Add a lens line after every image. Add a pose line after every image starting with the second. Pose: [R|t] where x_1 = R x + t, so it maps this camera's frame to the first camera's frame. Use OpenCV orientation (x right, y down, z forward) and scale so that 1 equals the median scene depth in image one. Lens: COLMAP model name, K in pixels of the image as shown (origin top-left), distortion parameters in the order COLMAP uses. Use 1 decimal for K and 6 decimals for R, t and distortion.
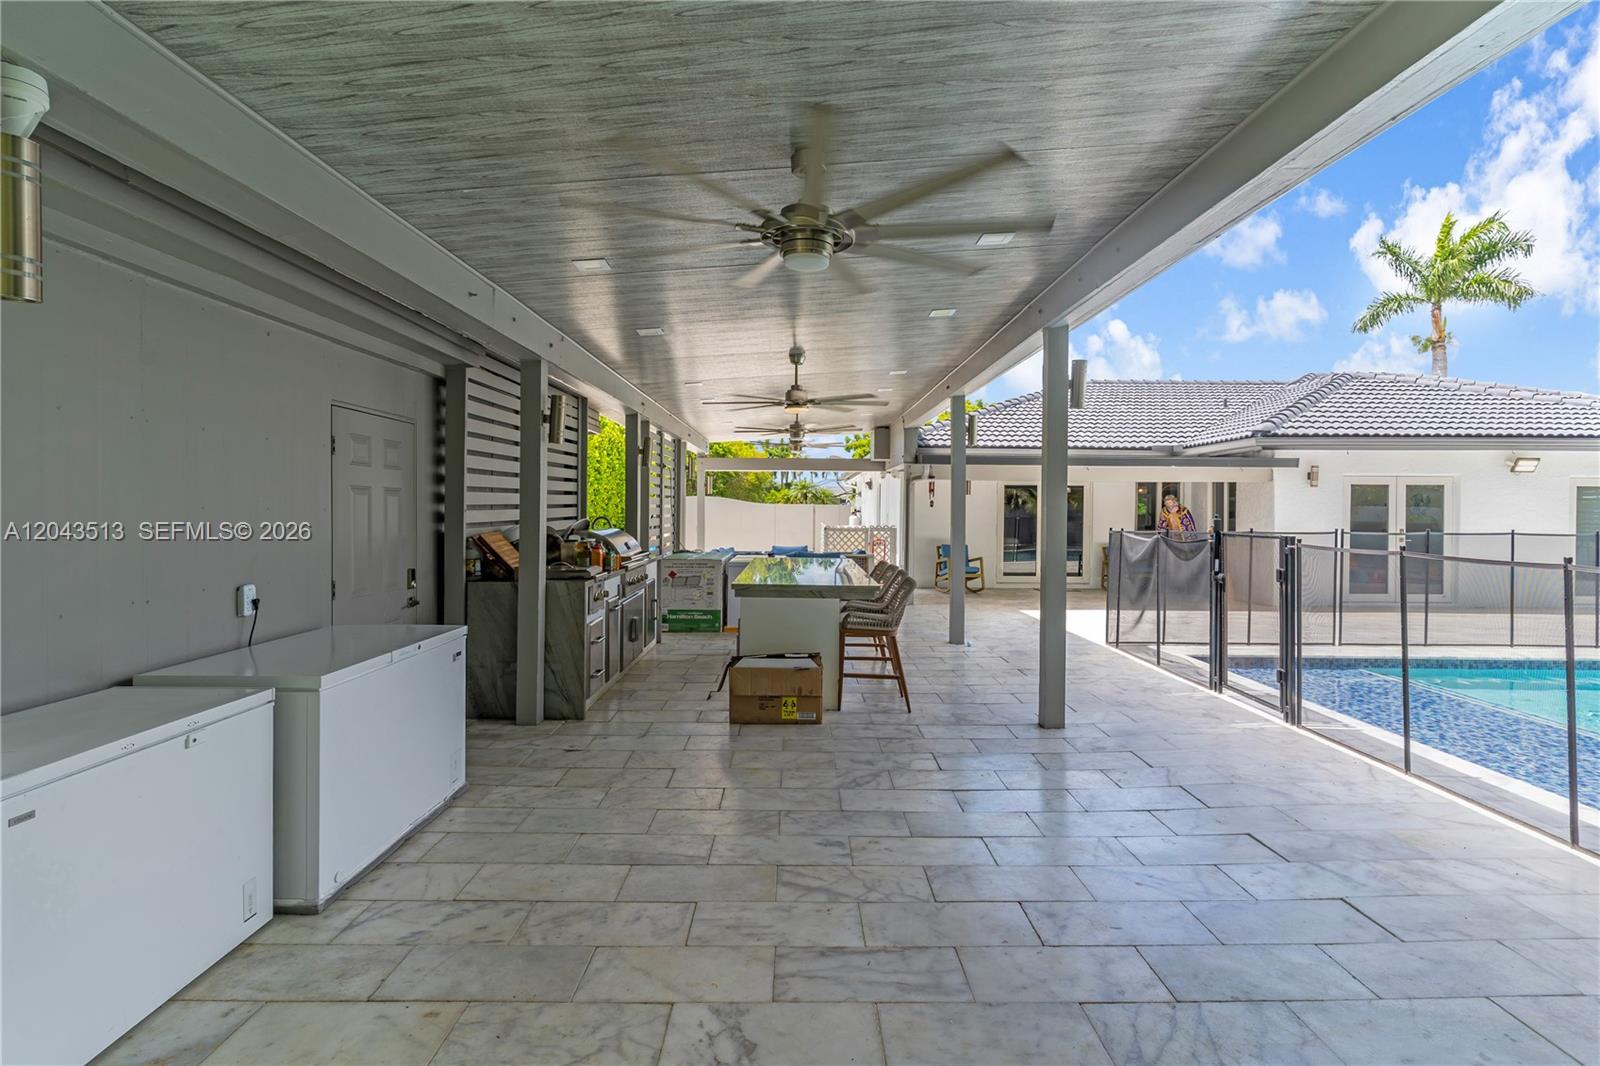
lens RADIAL K [[763.6, 0, 800.0], [0, 763.6, 533.0], [0, 0, 1]] dist [0.004760, 0.000493]
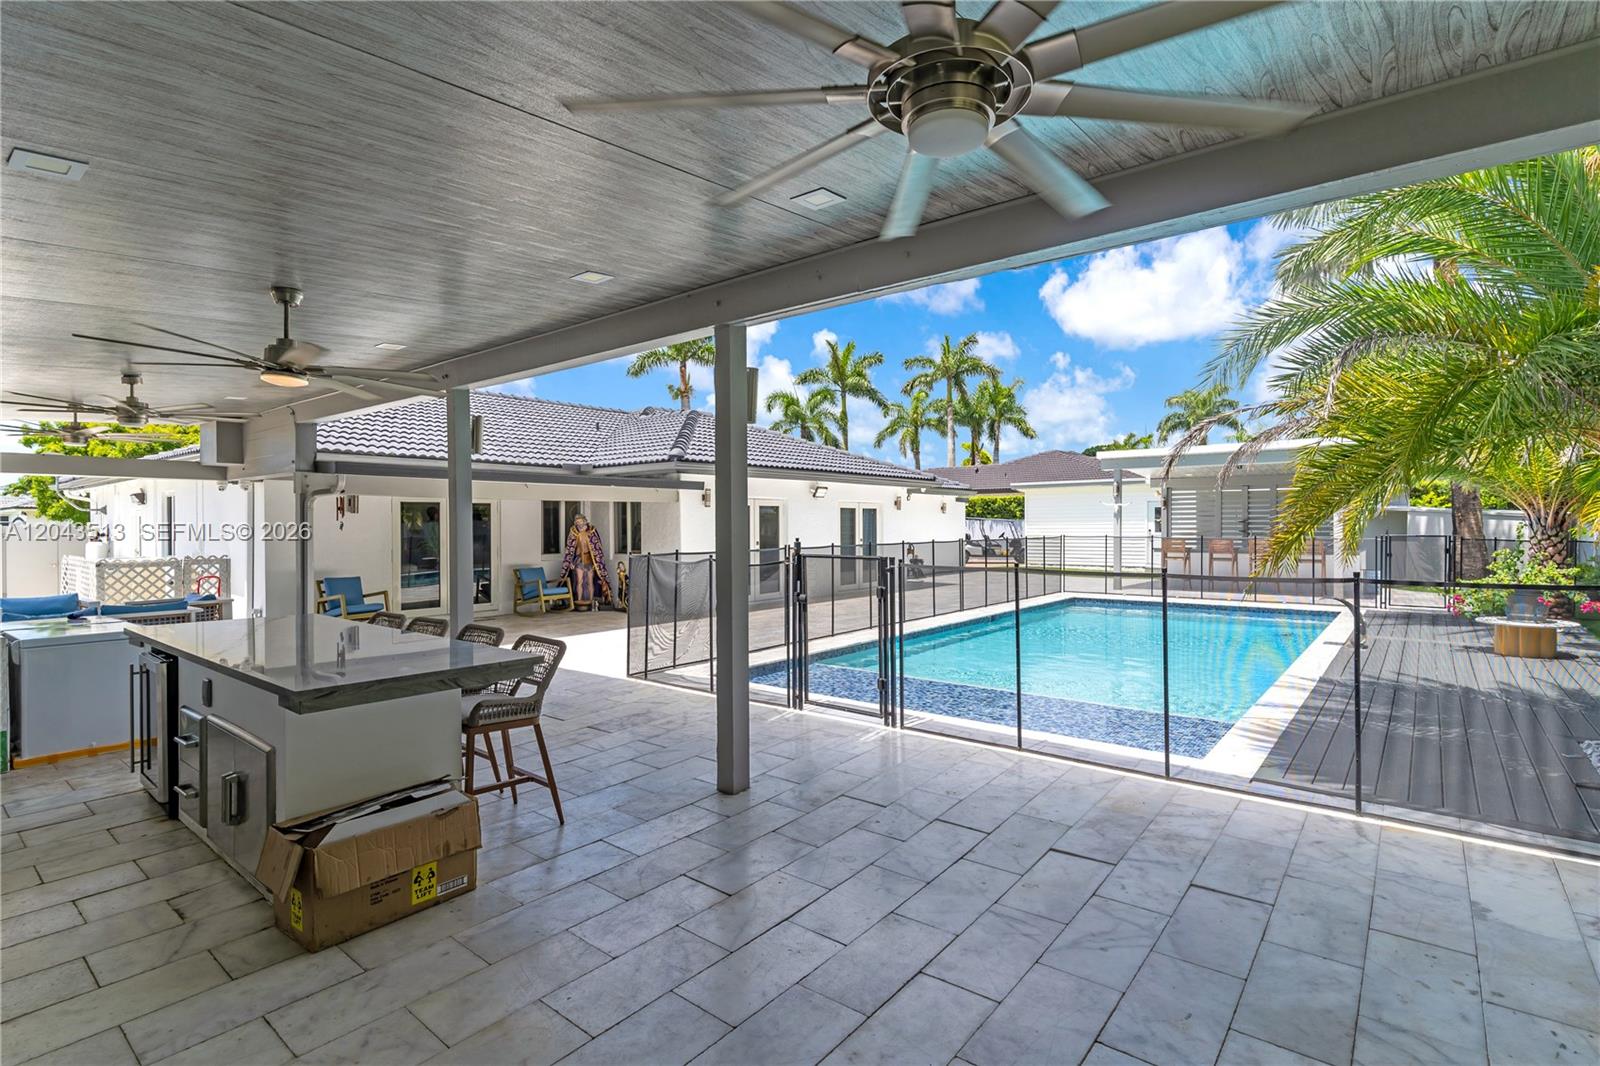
lens RADIAL K [[763.6, 0, 800.0], [0, 763.6, 533.0], [0, 0, 1]] dist [0.004760, 0.000493]
pose [[0.638005, -0.020140, 0.769769, -0.213192], [0.035746, 0.999355, -0.003481, -0.022476], [-0.769202, 0.029737, 0.638313, 0.296464]]
